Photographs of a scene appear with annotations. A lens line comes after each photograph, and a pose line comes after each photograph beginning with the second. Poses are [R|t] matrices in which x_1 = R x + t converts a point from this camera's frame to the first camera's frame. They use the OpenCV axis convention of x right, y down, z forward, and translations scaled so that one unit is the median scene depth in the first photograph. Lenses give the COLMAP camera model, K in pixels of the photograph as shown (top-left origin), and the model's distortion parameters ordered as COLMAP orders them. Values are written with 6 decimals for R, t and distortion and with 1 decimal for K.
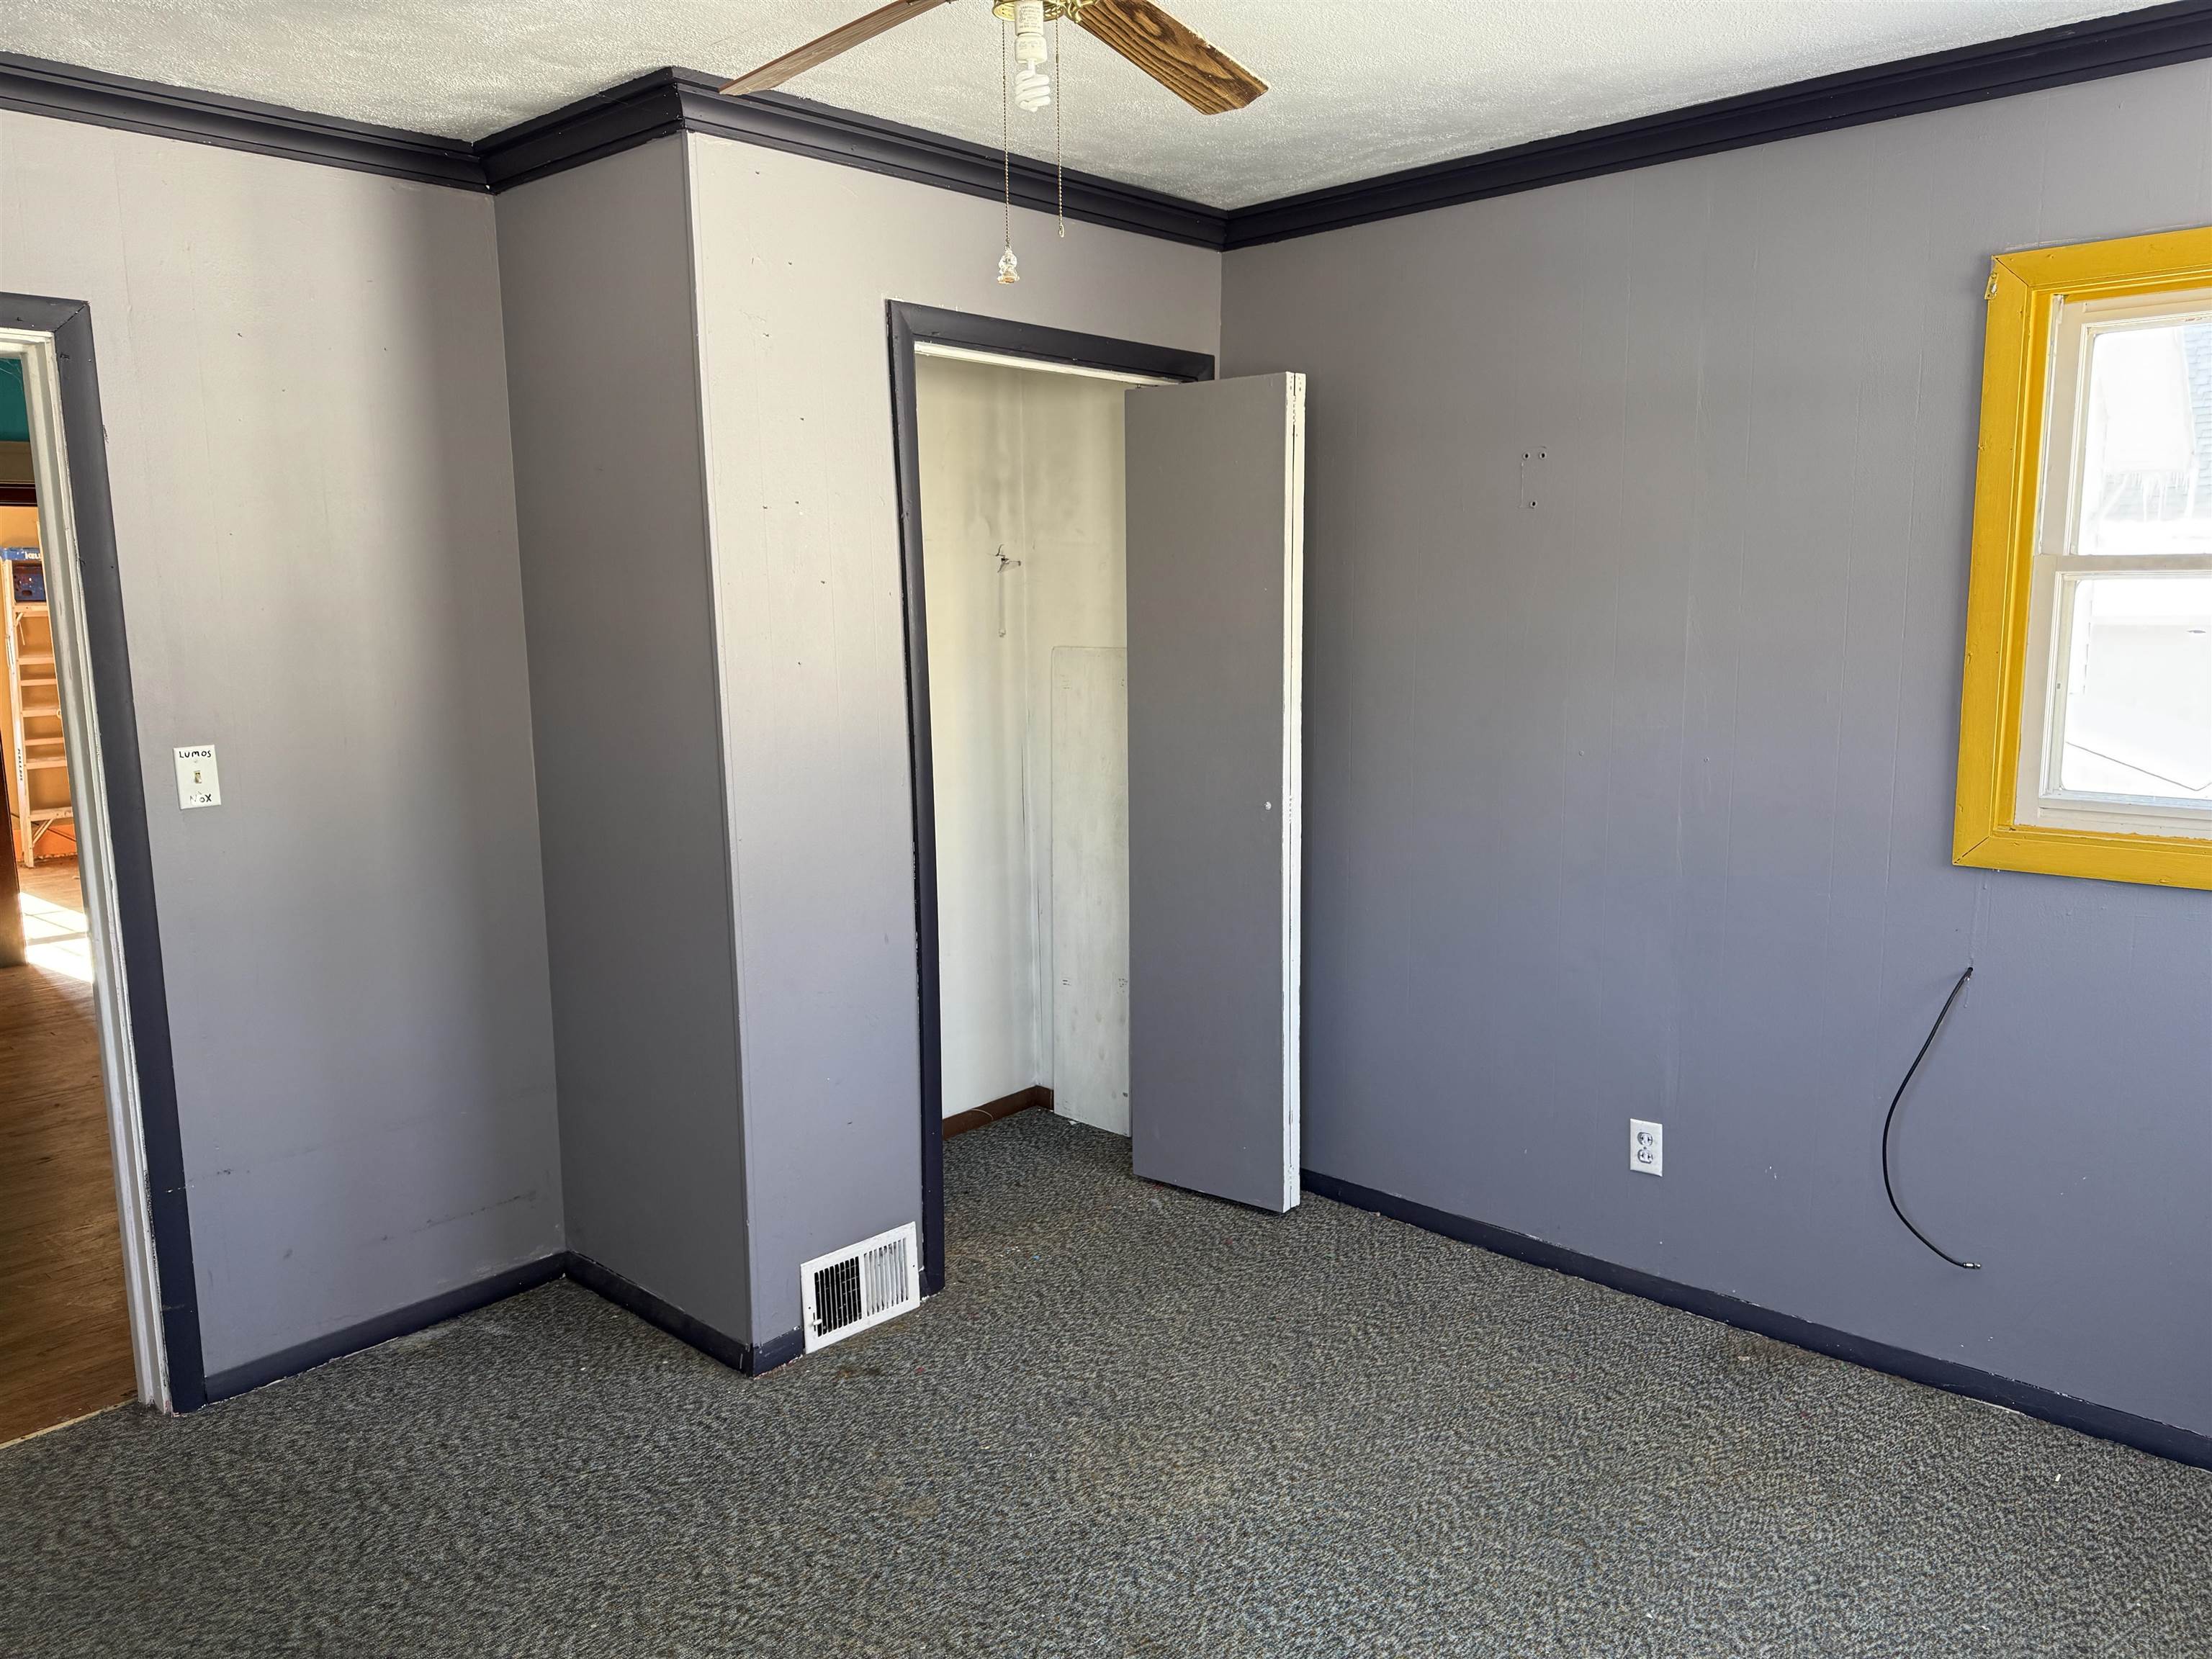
lens RADIAL K [[1570.8, 0, 1108.4], [0, 1570.8, 836.6], [0, 0, 1]] dist [0.119474, -0.156030]
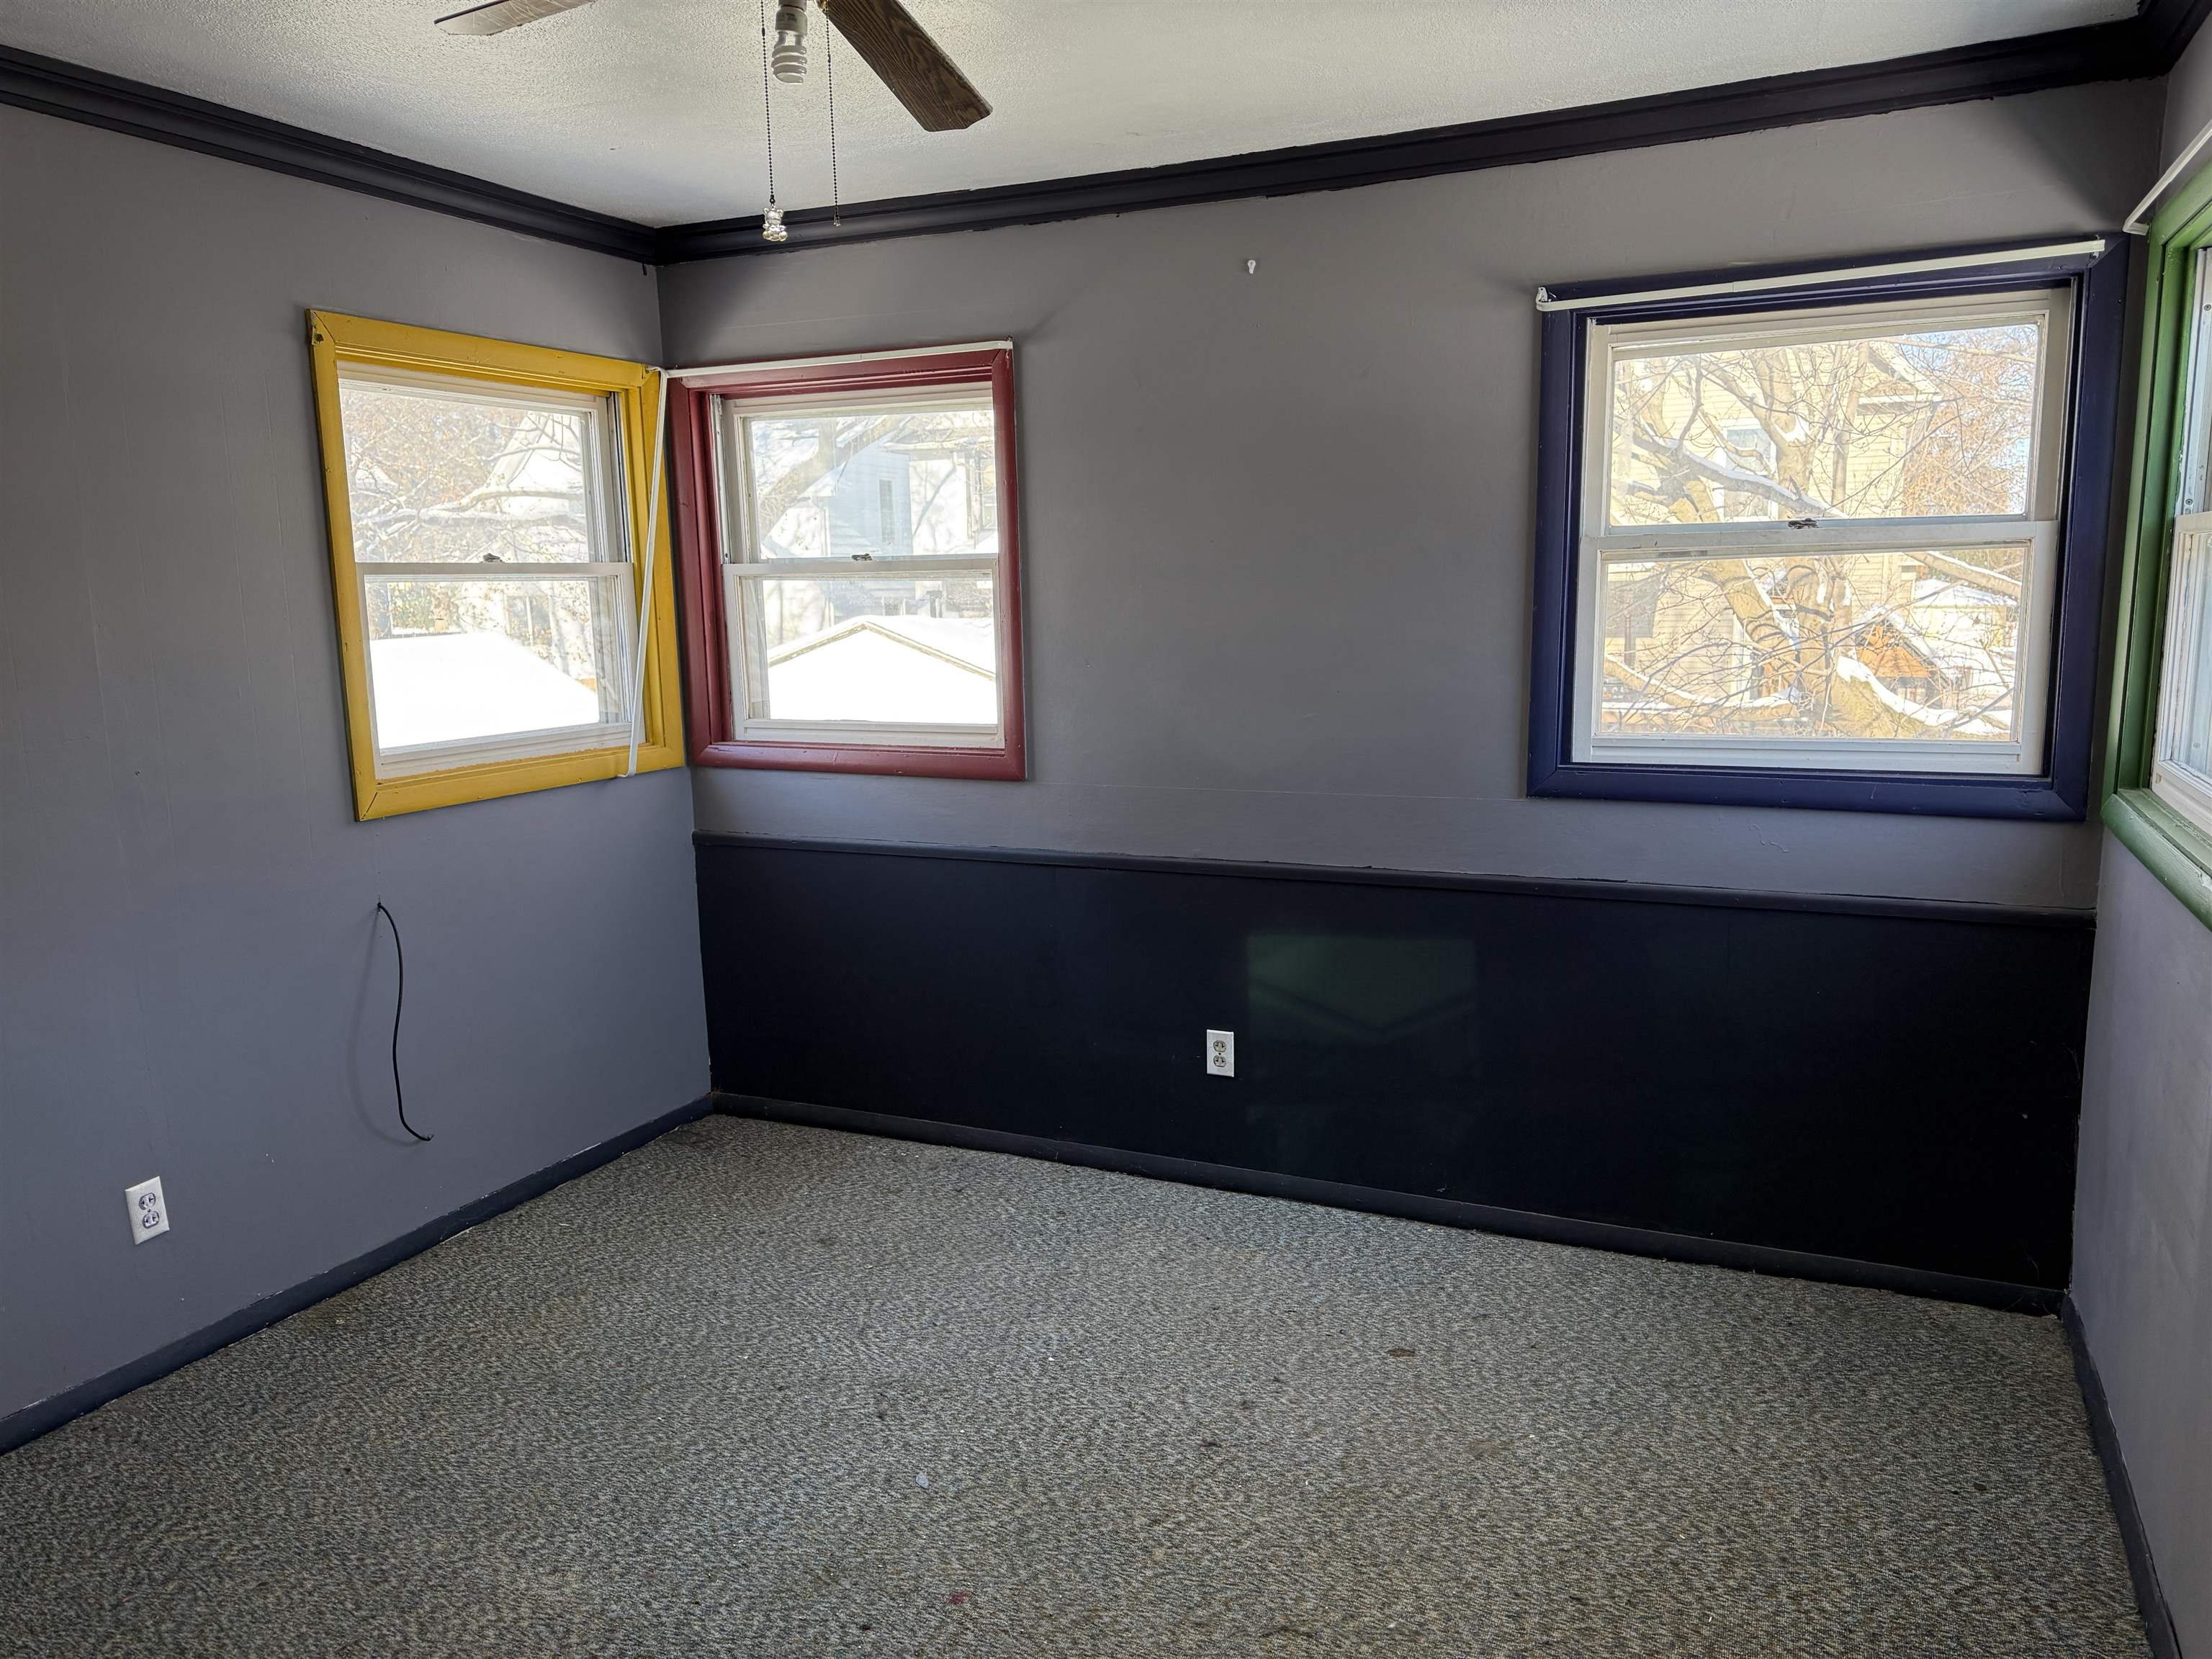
lens RADIAL K [[1570.8, 0, 1108.4], [0, 1570.8, 836.6], [0, 0, 1]] dist [0.119474, -0.156030]
pose [[-0.304550, -0.124754, 0.944291, -0.768937], [0.186888, 0.964289, 0.187671, -0.090216], [-0.933982, 0.233632, -0.270359, 0.804850]]
